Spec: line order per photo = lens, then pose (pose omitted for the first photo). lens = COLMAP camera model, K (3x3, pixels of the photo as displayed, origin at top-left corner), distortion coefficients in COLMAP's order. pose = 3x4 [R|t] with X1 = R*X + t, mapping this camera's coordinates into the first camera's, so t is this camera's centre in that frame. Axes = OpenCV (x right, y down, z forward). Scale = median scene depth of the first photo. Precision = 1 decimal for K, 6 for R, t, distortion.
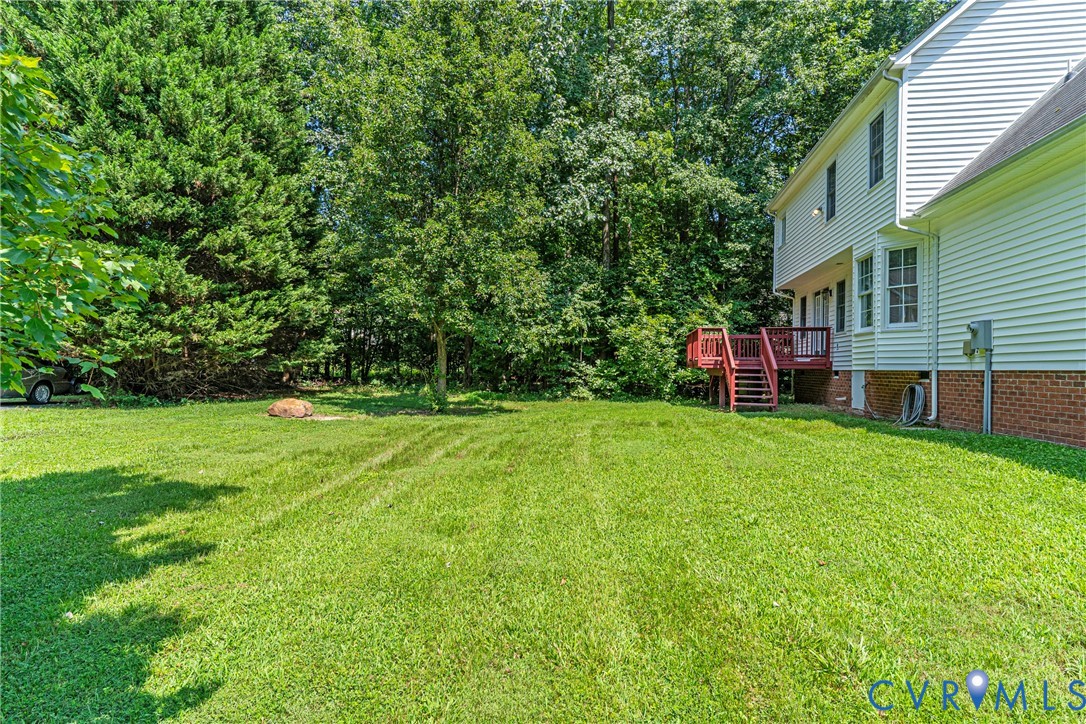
lens RADIAL K [[557.0, 0, 540.6], [0, 557.0, 361.5], [0, 0, 1]] dist [-0.005169, -0.000653]
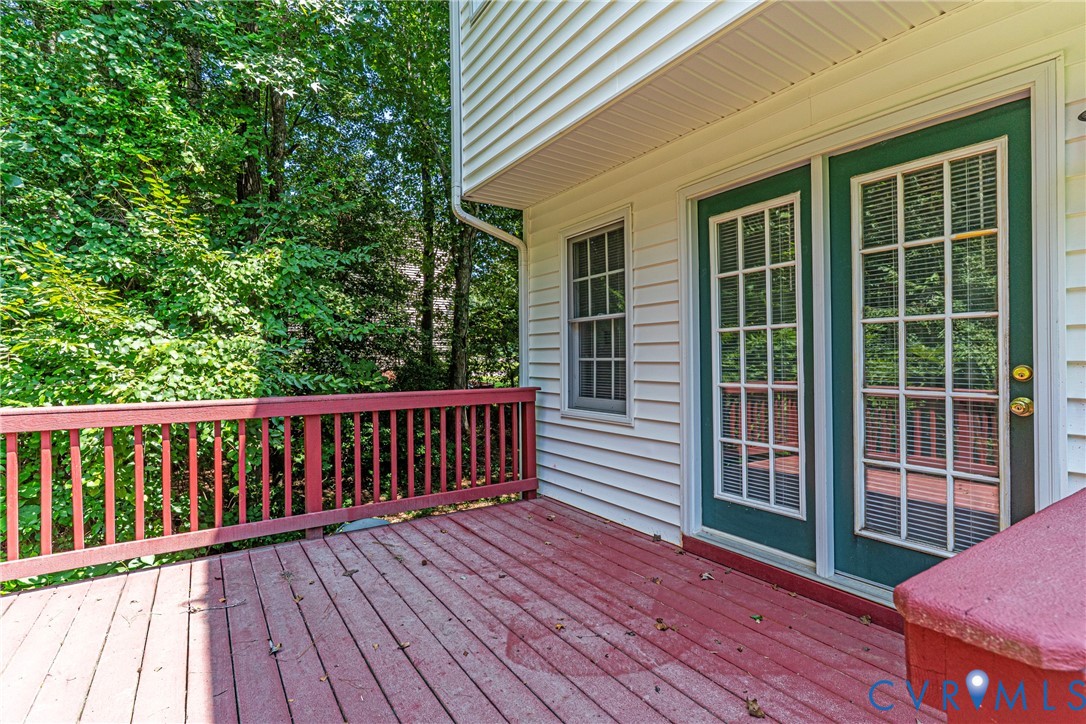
lens RADIAL K [[513.4, 0, 543.0], [0, 513.4, 362.0], [0, 0, 1]] dist [0.000989, -0.000002]
pose [[0.728332, -0.019686, 0.684941, 0.520787], [0.006252, 0.999737, 0.022085, -0.112033], [-0.685196, -0.011803, 0.728263, 1.446984]]
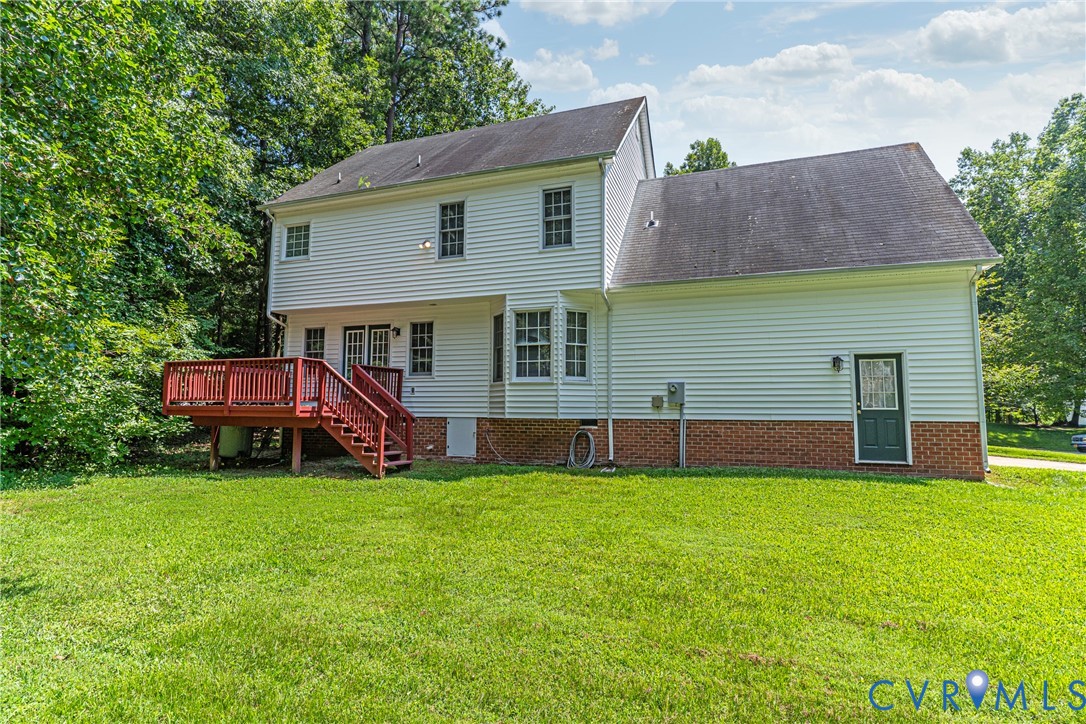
lens RADIAL K [[557.0, 0, 540.6], [0, 557.0, 361.5], [0, 0, 1]] dist [-0.005169, -0.000653]
pose [[0.181818, 0.072695, 0.980641, -0.478173], [-0.014508, 0.997353, -0.071244, -0.018500], [-0.983225, -0.001274, 0.182391, 0.866051]]
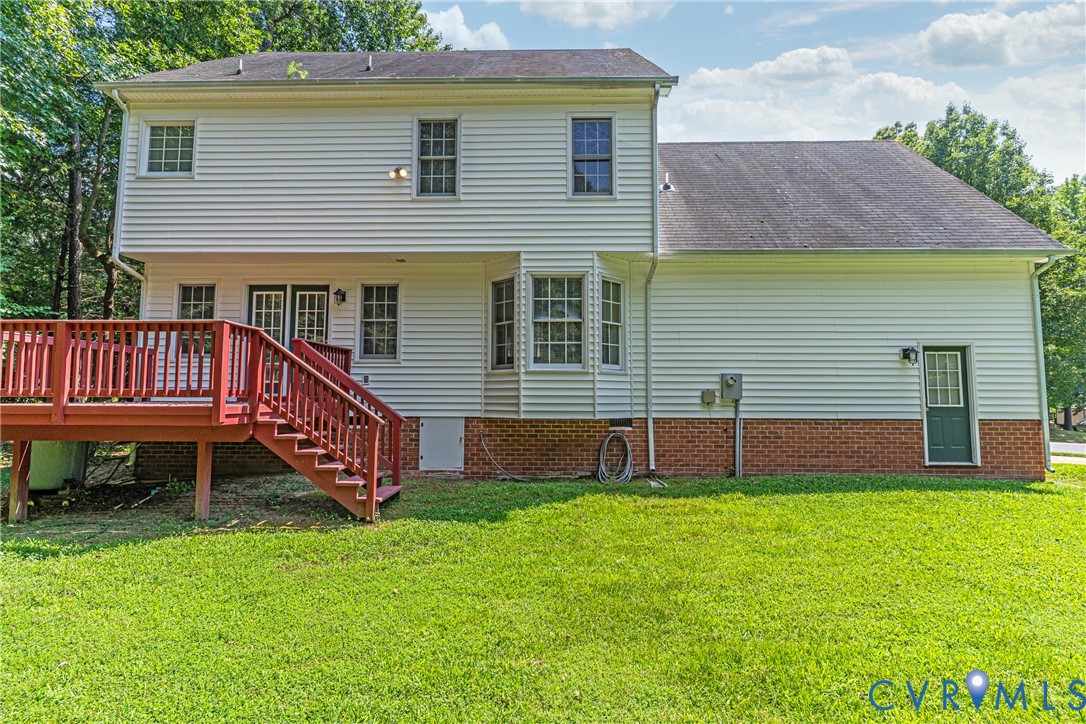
lens RADIAL K [[513.4, 0, 543.0], [0, 513.4, 362.0], [0, 0, 1]] dist [0.000989, -0.000002]
pose [[-0.139195, 0.053828, 0.988801, -0.142154], [-0.018306, 0.998211, -0.056918, -0.025044], [-0.990096, -0.026024, -0.137960, 1.221653]]
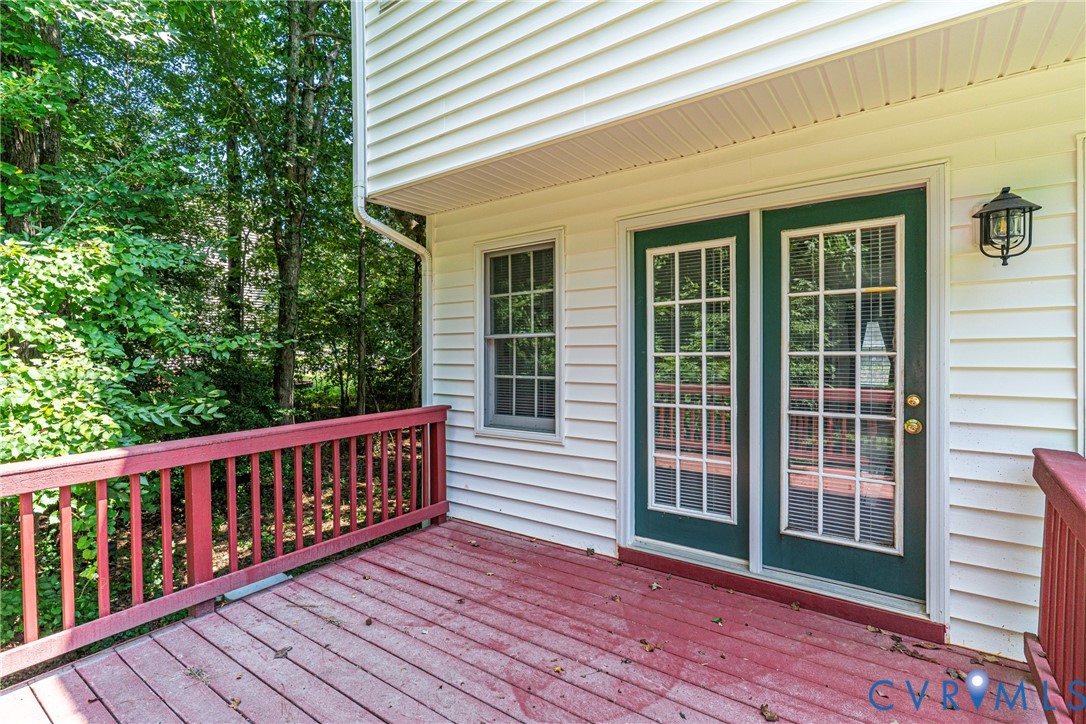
lens RADIAL K [[515.6, 0, 544.9], [0, 515.6, 358.7], [0, 0, 1]] dist [0.006755, 0.000584]
pose [[0.447510, -0.038732, 0.893440, 0.482051], [0.009867, 0.999215, 0.038375, -0.133231], [-0.894225, -0.008358, 0.447541, 1.509041]]
